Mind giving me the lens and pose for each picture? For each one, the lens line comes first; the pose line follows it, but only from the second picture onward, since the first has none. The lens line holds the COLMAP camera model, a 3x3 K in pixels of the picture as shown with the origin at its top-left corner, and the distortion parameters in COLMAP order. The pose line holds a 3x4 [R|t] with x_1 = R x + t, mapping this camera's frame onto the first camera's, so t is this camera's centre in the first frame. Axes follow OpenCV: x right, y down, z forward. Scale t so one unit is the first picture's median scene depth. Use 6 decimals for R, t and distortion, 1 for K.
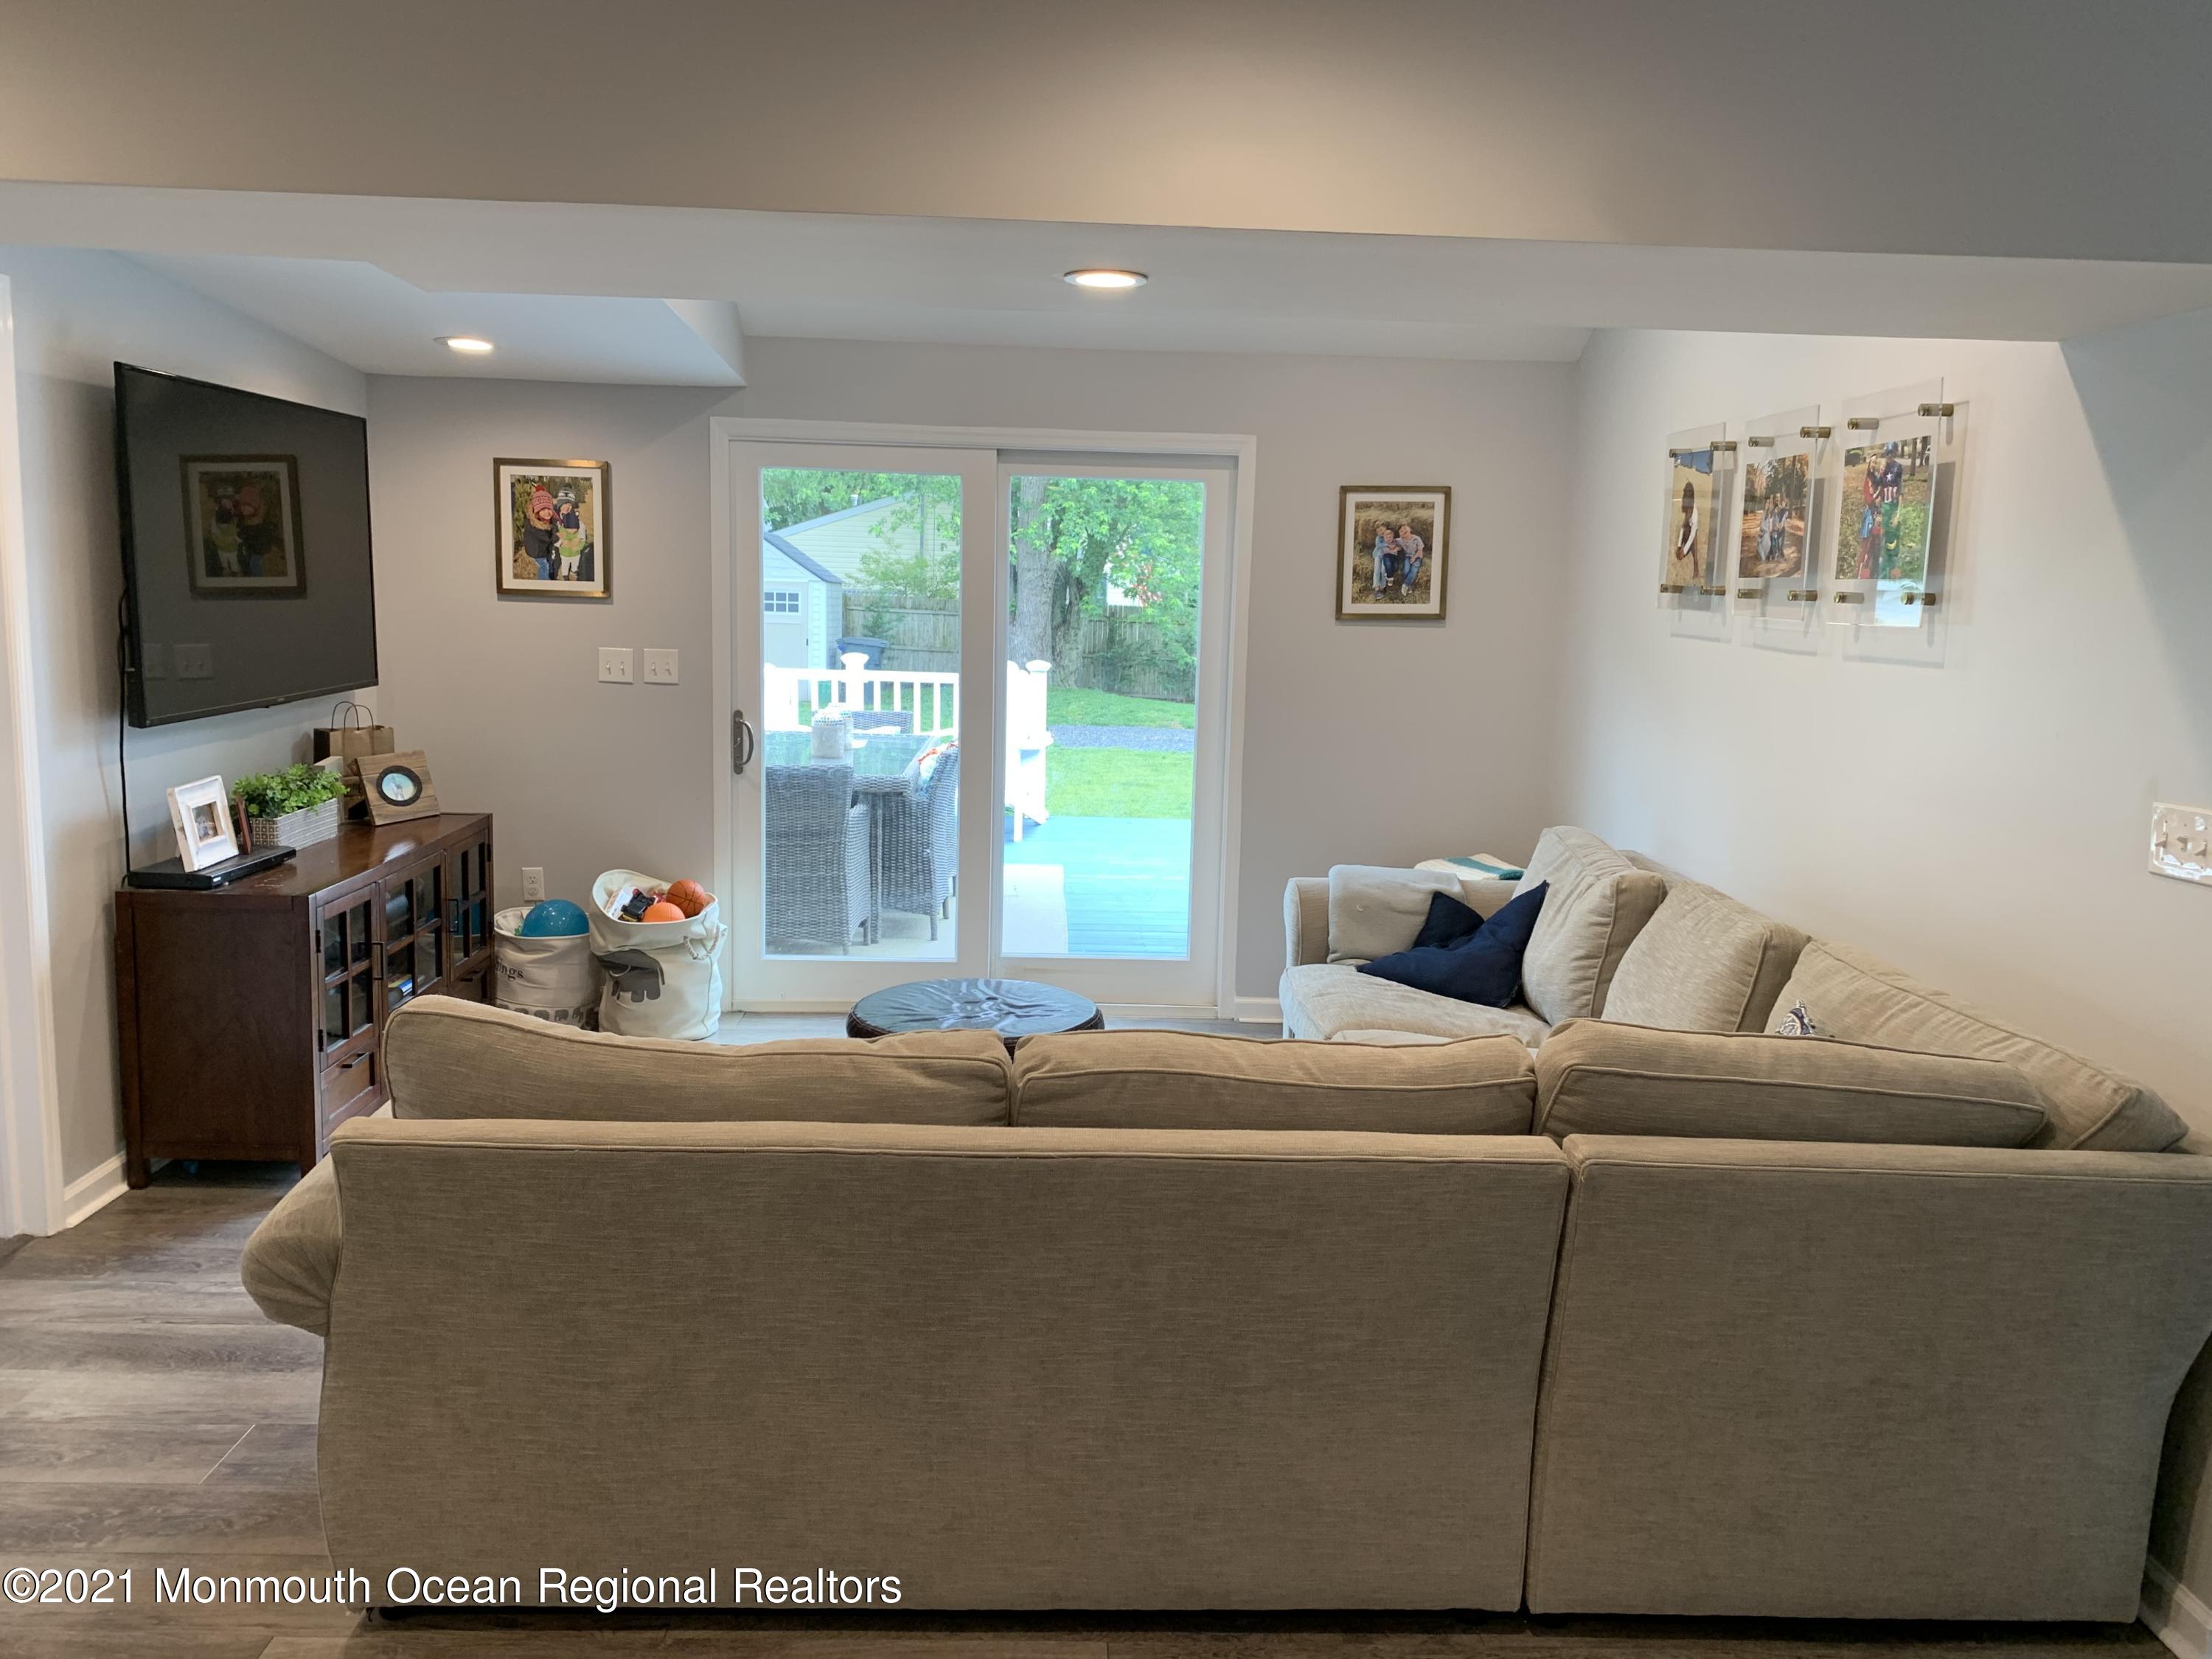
lens RADIAL K [[1676.7, 0, 1106.0], [0, 1676.7, 829.5], [0, 0, 1]] dist [0.061624, -0.061265]
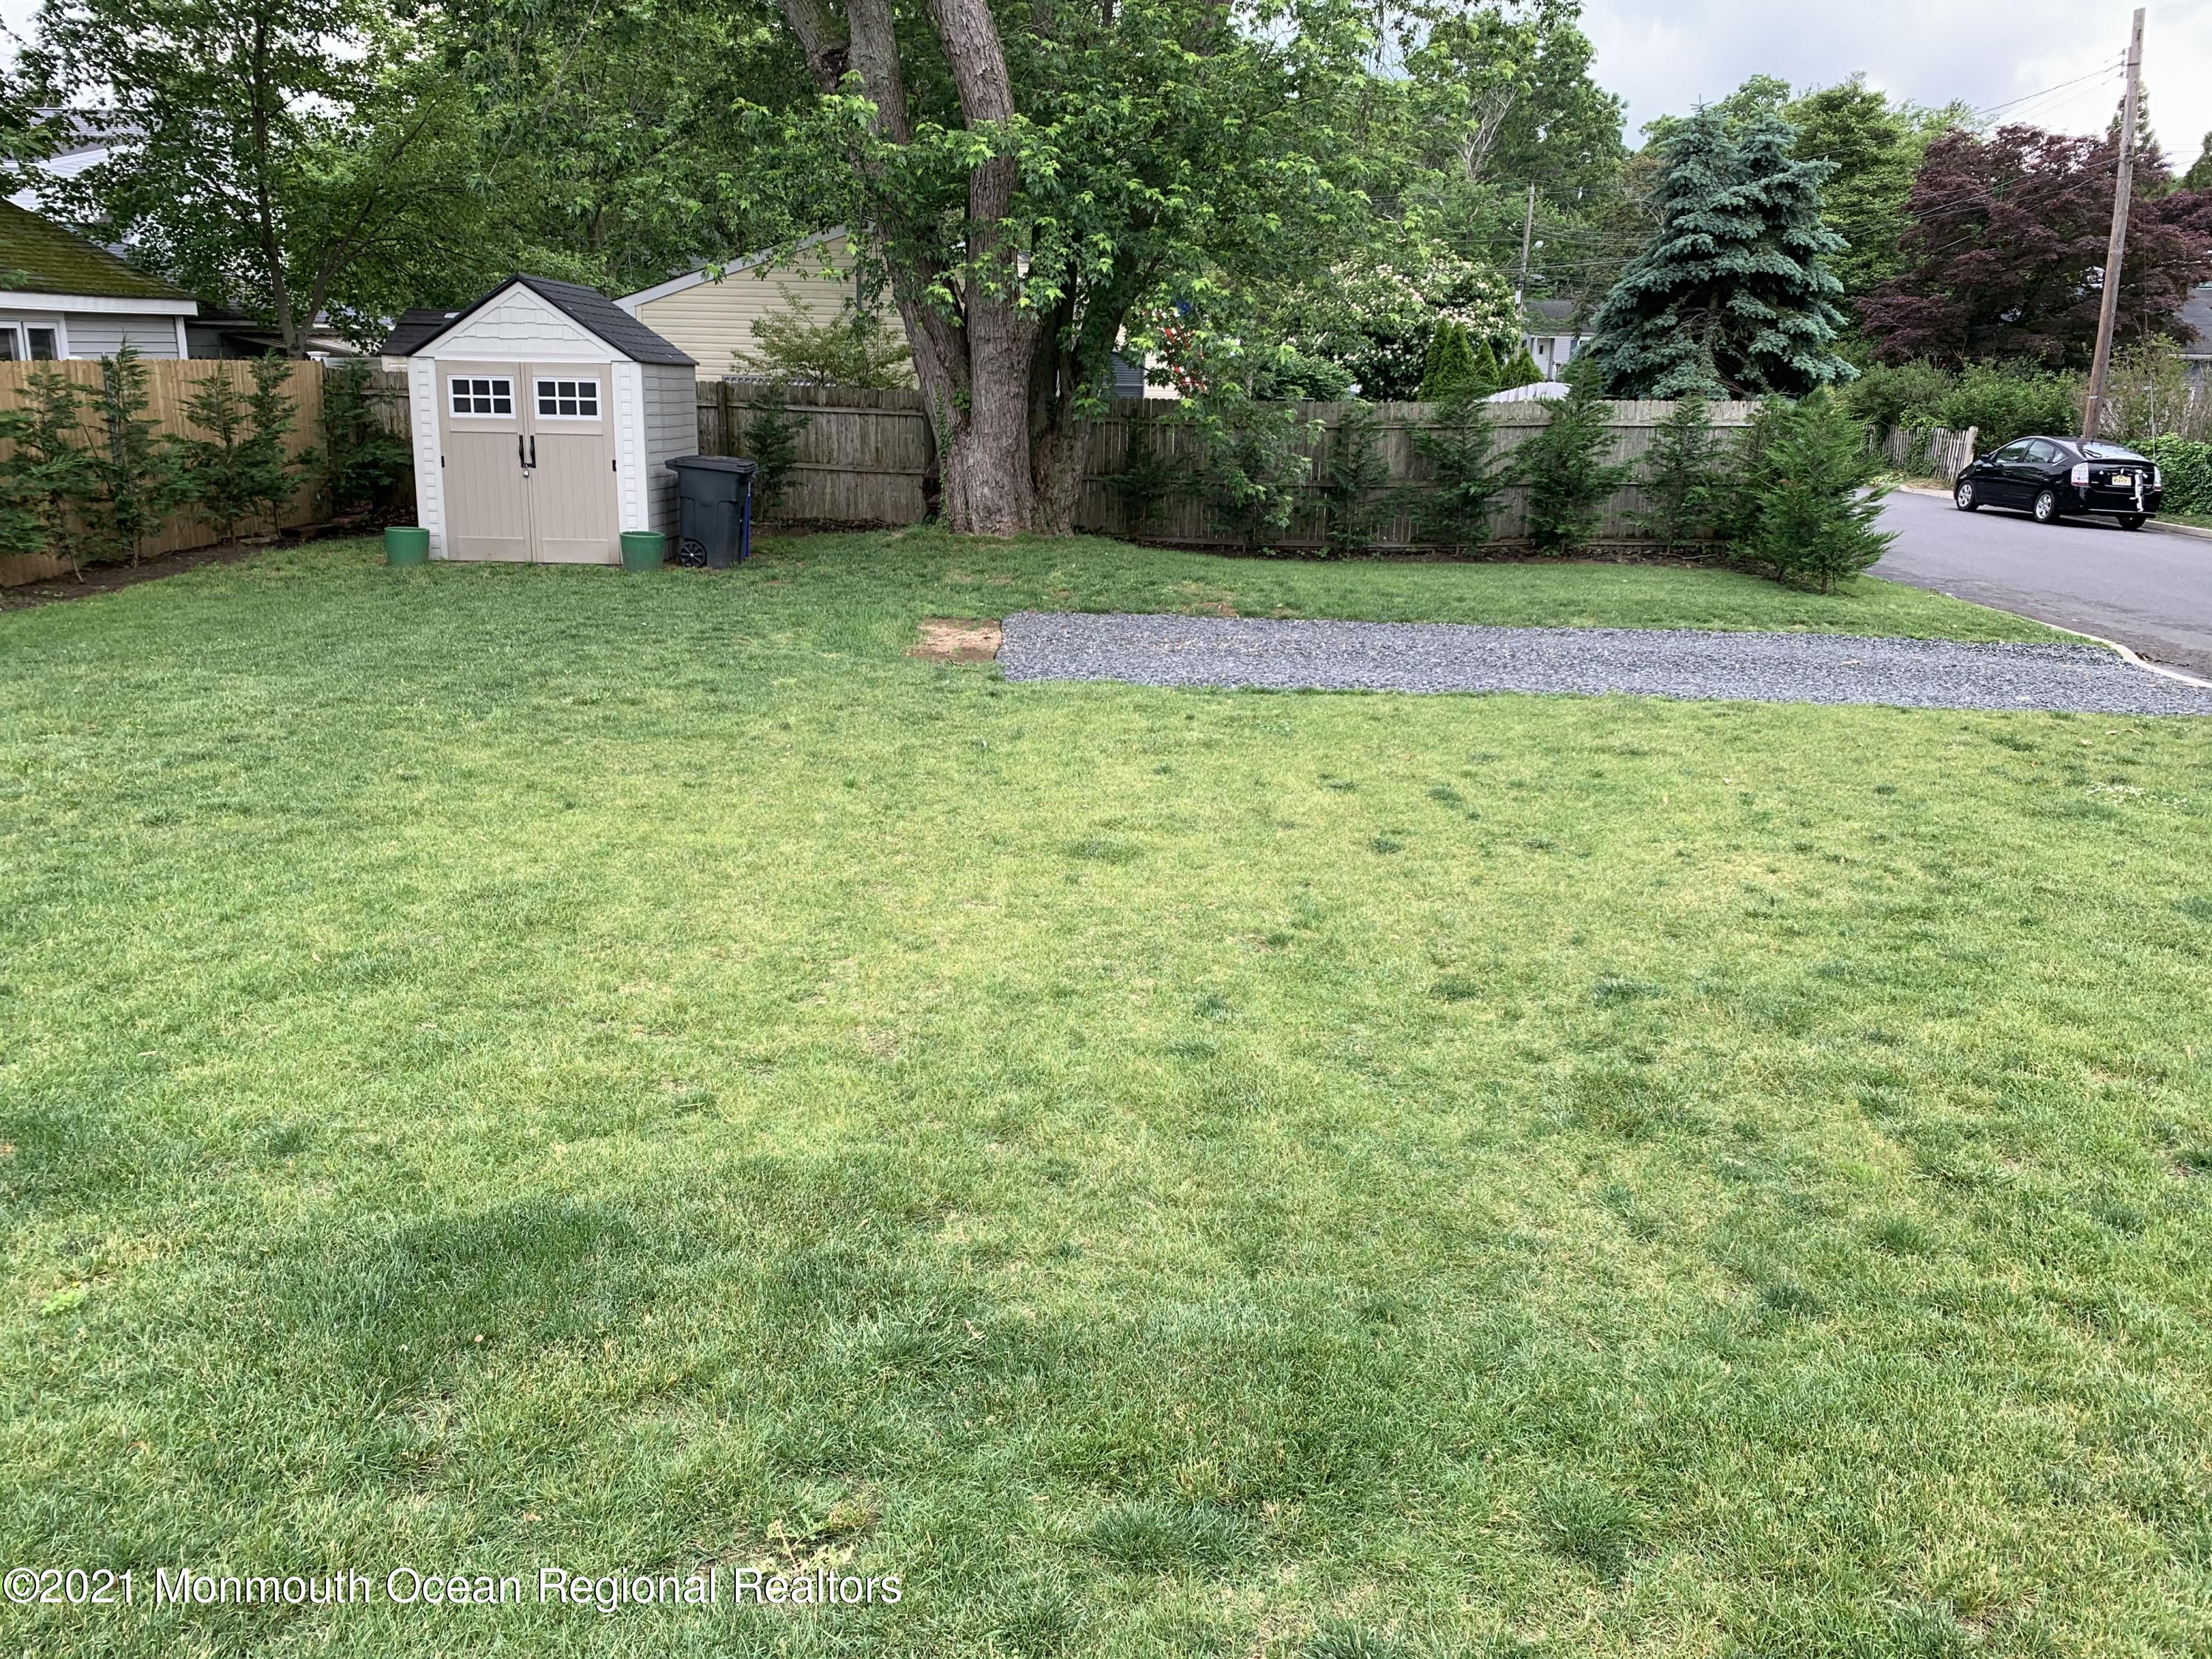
lens RADIAL K [[1676.7, 0, 1106.0], [0, 1676.7, 829.5], [0, 0, 1]] dist [0.061624, -0.061265]
pose [[0.999009, 0.001099, -0.044501, 0.023925], [0.004316, 0.992594, 0.121399, -0.052321], [0.044305, -0.121471, 0.991606, 0.373554]]
